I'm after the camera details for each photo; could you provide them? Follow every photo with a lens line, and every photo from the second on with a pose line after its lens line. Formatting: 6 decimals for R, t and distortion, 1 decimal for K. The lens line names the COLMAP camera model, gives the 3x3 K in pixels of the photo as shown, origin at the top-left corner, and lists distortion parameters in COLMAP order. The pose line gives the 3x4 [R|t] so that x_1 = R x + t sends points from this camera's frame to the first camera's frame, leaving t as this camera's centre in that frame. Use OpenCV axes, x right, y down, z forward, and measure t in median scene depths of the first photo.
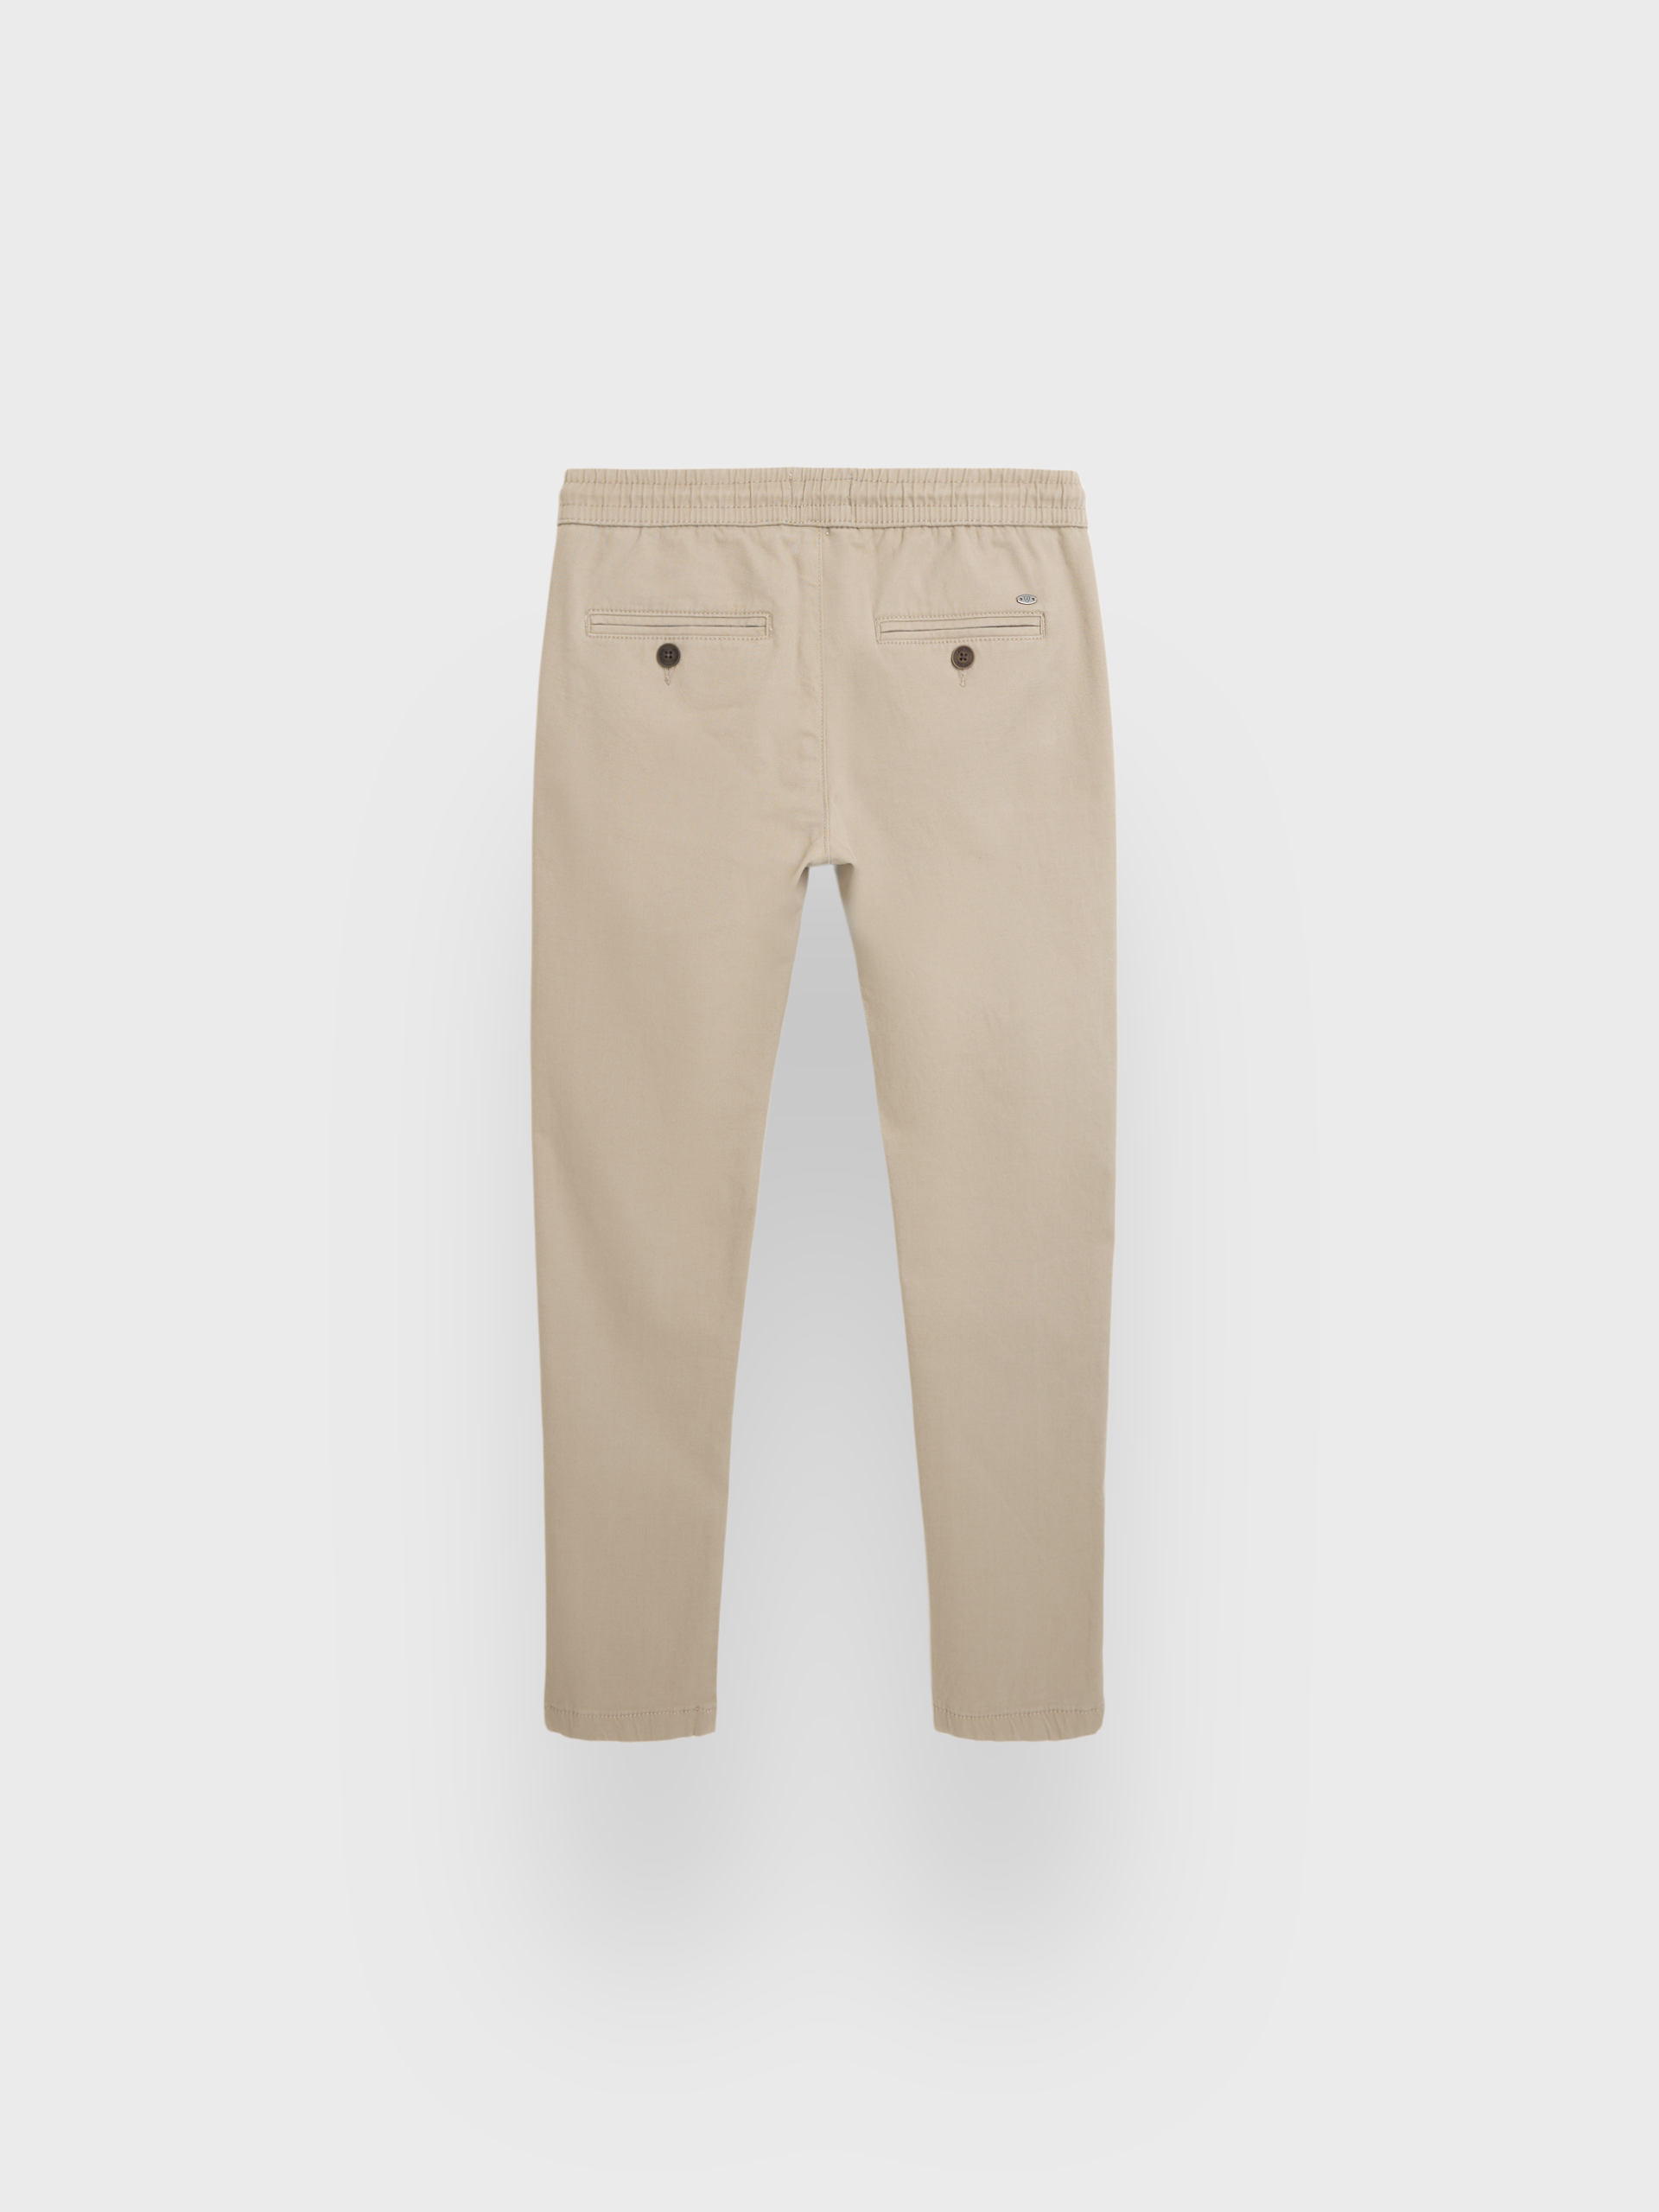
lens RADIAL K [[1843.4, 0, 829.5], [0, 1843.4, 1106.0], [0, 0, 1]] dist [0.001013, 0.000503]
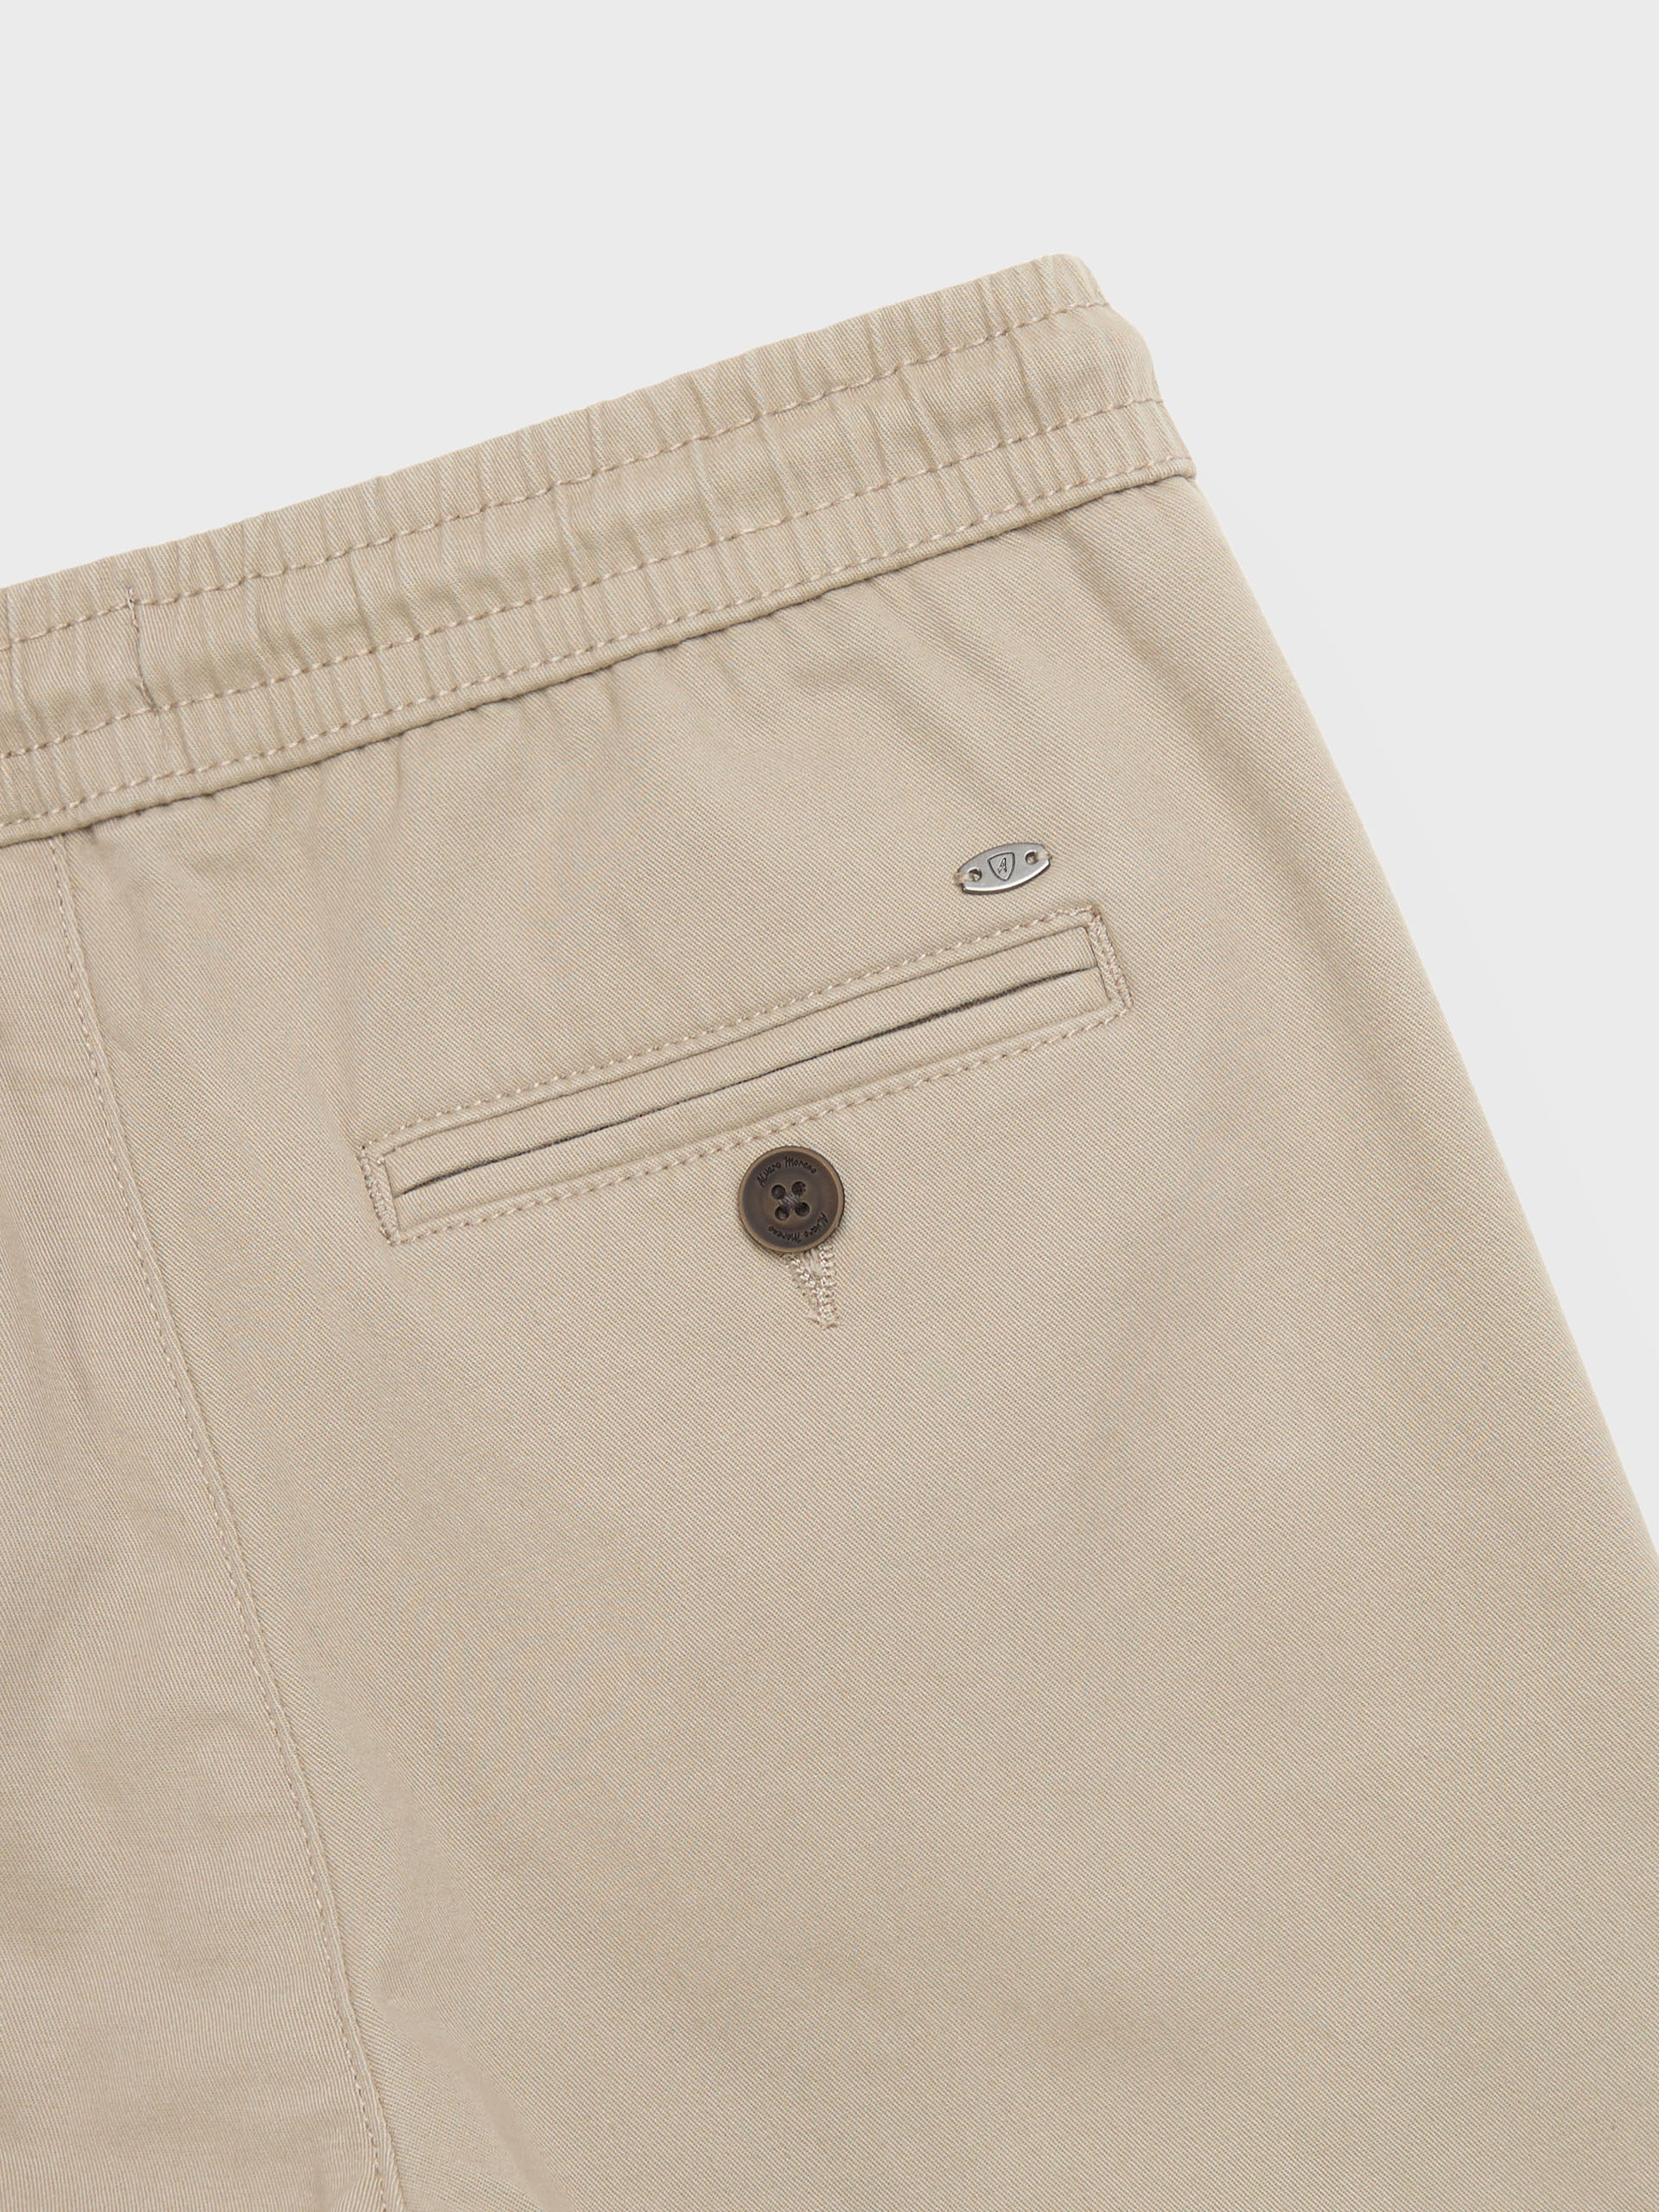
lens RADIAL K [[1952.3, 0, 829.5], [0, 1952.3, 1106.0], [0, 0, 1]] dist [-0.000564, 0.000957]
pose [[0.951602, -0.270014, -0.146783, 0.113820], [0.230314, 0.942768, -0.241131, -0.199489], [0.203491, 0.195654, 0.959328, 0.786662]]
